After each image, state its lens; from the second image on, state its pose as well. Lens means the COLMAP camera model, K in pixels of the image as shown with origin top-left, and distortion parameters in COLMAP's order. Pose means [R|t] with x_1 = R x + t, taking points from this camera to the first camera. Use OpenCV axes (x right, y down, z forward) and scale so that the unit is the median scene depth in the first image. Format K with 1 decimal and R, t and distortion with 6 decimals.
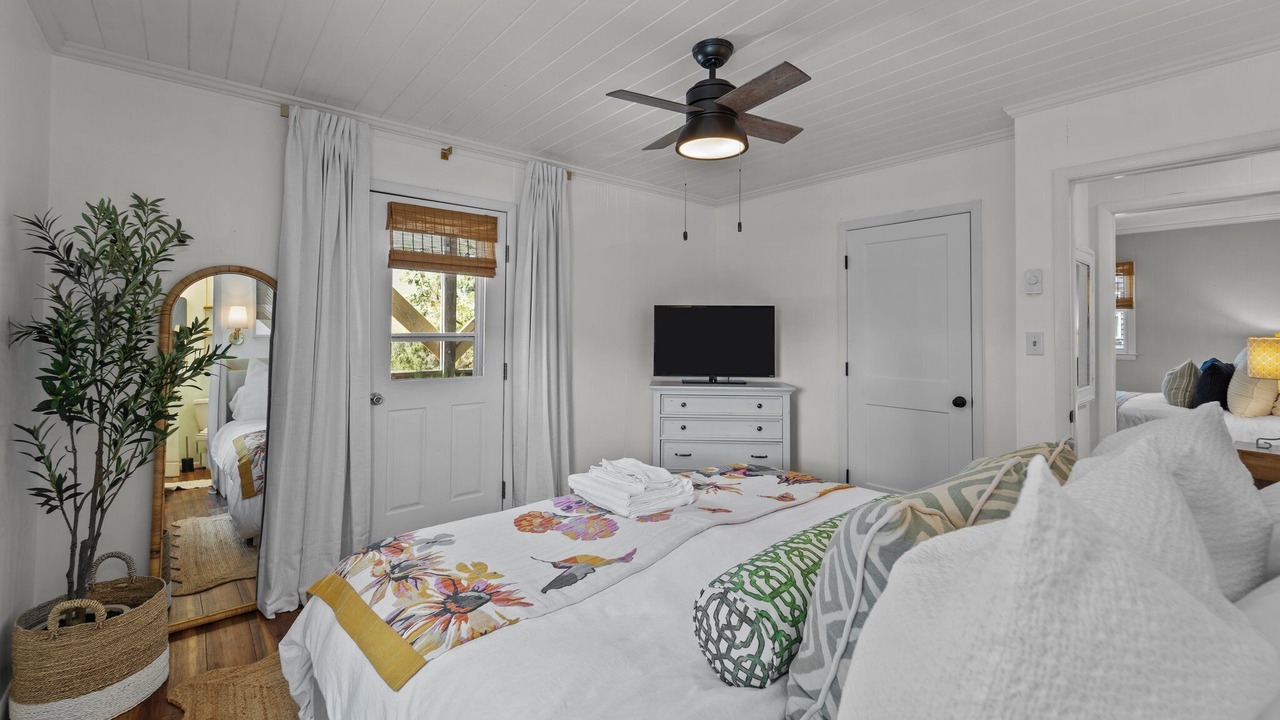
lens RADIAL K [[517.0, 0, 641.6], [0, 517.0, 339.9], [0, 0, 1]] dist [0.000905, -0.000177]
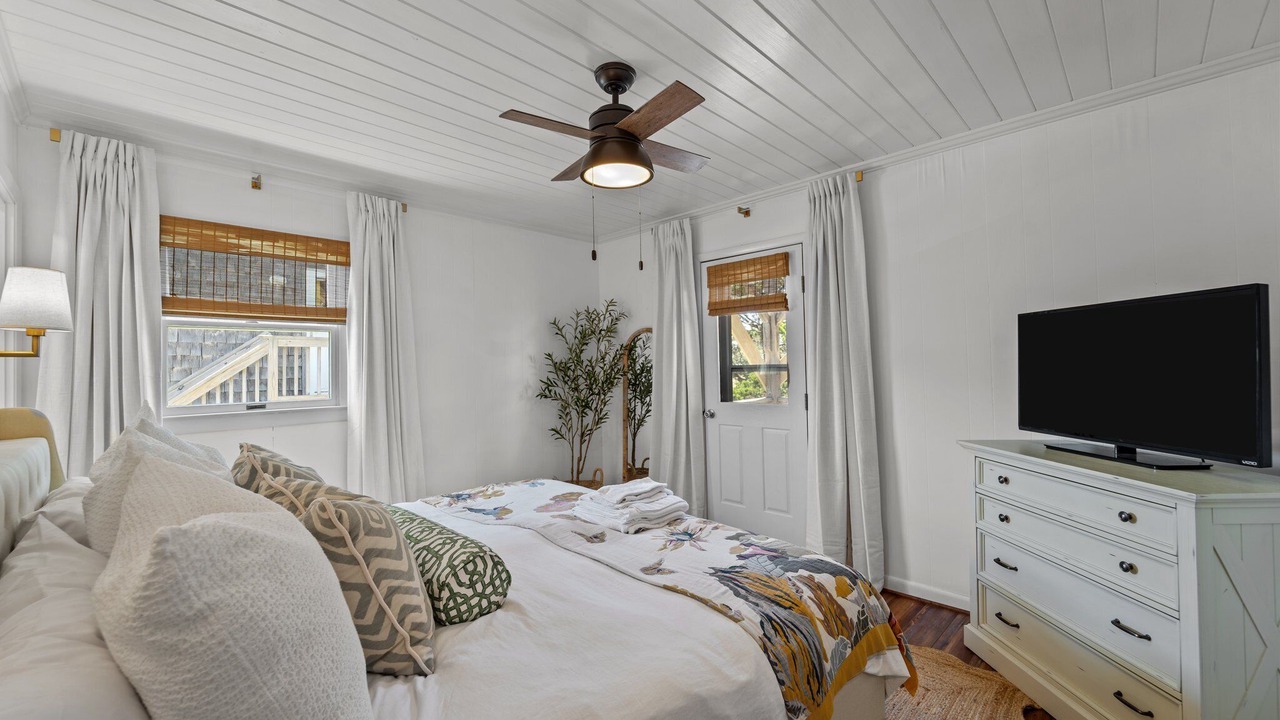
lens RADIAL K [[523.5, 0, 645.1], [0, 523.5, 366.9], [0, 0, 1]] dist [0.000131, 0.000002]
pose [[0.111046, -0.000071, -0.993815, 0.824367], [0.003307, 0.999994, 0.000298, -0.009292], [0.993810, -0.003320, 0.111046, 0.672868]]
